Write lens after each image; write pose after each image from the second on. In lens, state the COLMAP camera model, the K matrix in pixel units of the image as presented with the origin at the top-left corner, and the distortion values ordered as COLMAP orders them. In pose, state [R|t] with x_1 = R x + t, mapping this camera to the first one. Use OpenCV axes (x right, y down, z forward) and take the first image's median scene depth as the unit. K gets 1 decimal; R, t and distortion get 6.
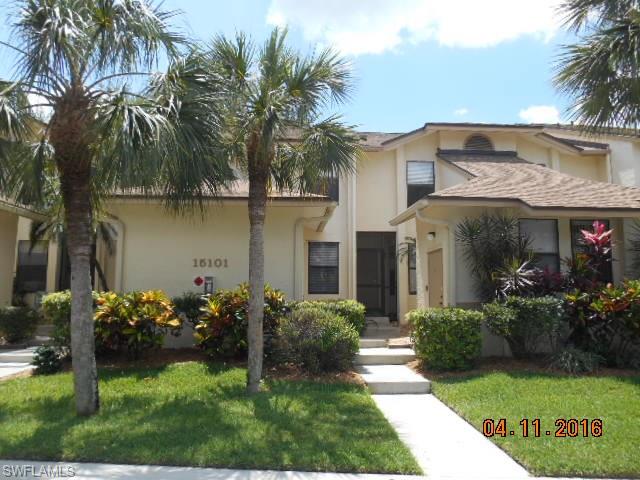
lens RADIAL K [[485.0, 0, 320.0], [0, 485.0, 240.0], [0, 0, 1]] dist [0.005605, 0.002920]
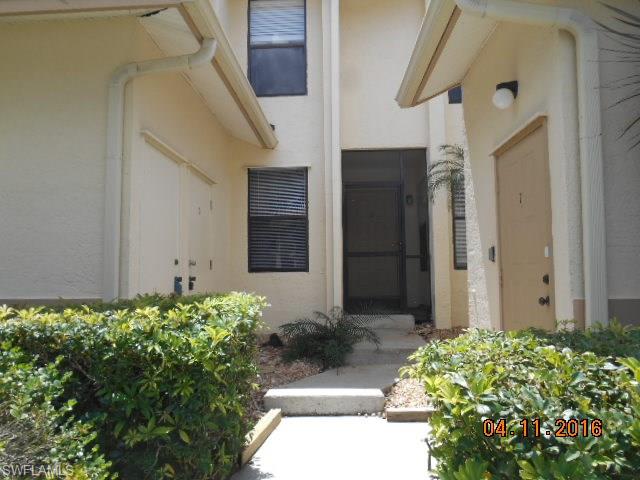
lens RADIAL K [[485.0, 0, 320.0], [0, 485.0, 240.0], [0, 0, 1]] dist [0.005605, 0.002920]
pose [[0.993137, -0.026806, -0.113841, 0.107489], [0.032786, 0.998161, 0.050986, 0.053515], [0.112265, -0.054368, 0.992190, 0.504413]]
